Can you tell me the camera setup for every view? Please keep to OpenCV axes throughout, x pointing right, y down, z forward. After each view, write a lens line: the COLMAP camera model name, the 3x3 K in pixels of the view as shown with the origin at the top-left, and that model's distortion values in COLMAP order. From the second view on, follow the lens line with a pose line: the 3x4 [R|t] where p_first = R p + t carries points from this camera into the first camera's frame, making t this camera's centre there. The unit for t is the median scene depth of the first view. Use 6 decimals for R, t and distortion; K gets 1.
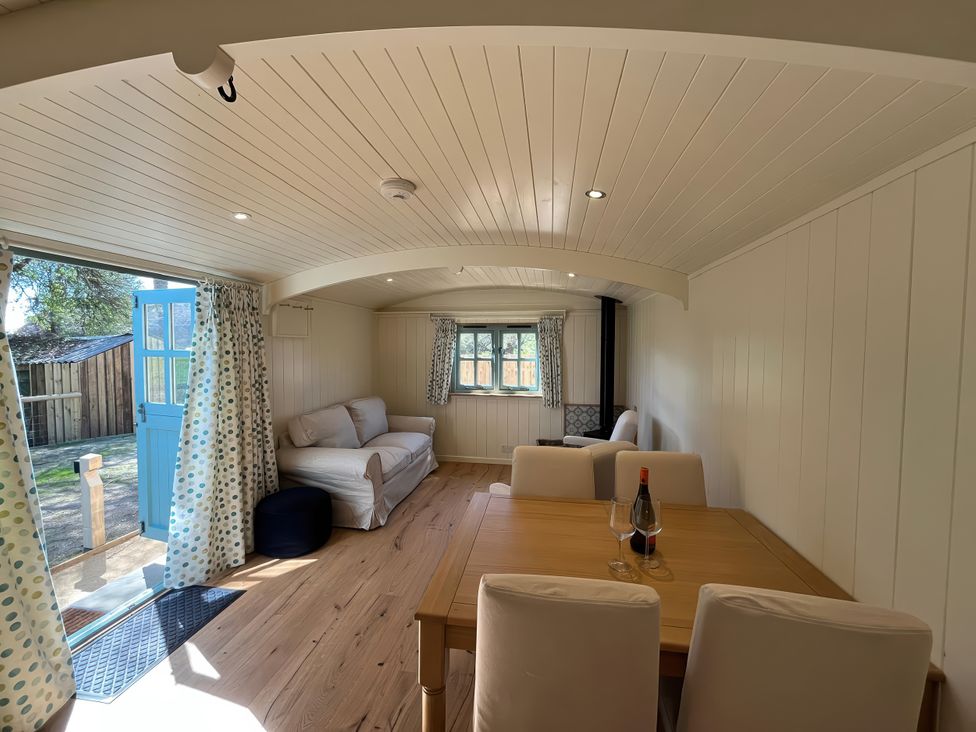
lens RADIAL K [[392.3, 0, 479.8], [0, 392.3, 365.8], [0, 0, 1]] dist [-0.004144, -0.000455]
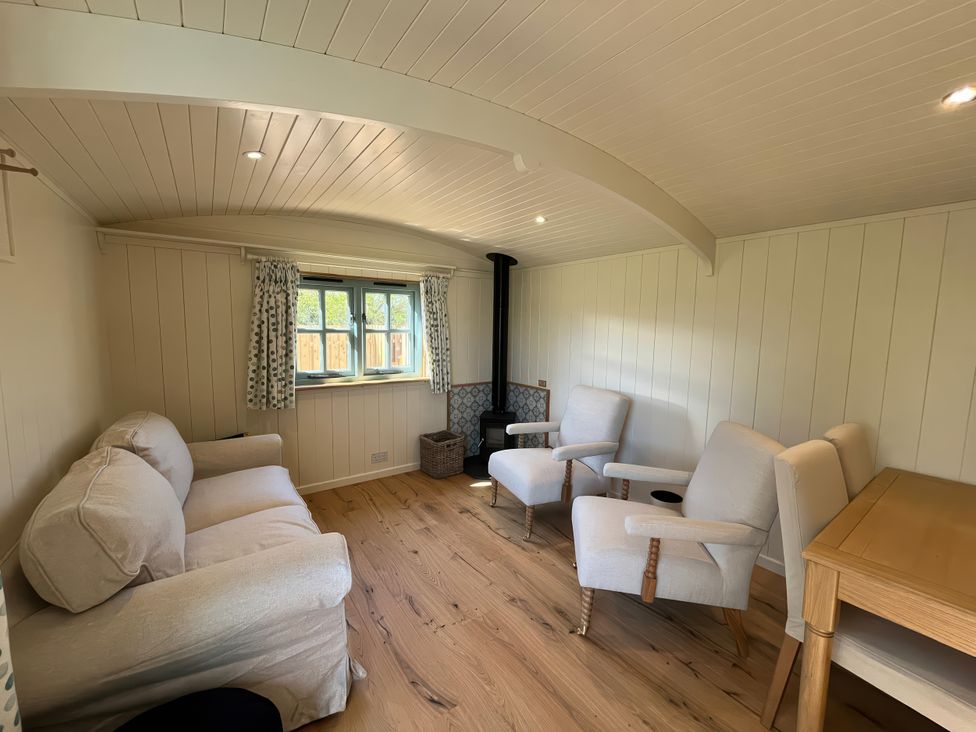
lens RADIAL K [[392.3, 0, 482.5], [0, 392.3, 366.4], [0, 0, 1]] dist [-0.004144, -0.000455]
pose [[0.697509, -0.070387, 0.713111, -0.297866], [0.017582, 0.996546, 0.081166, -0.006424], [-0.716360, -0.044076, 0.696337, 0.373762]]
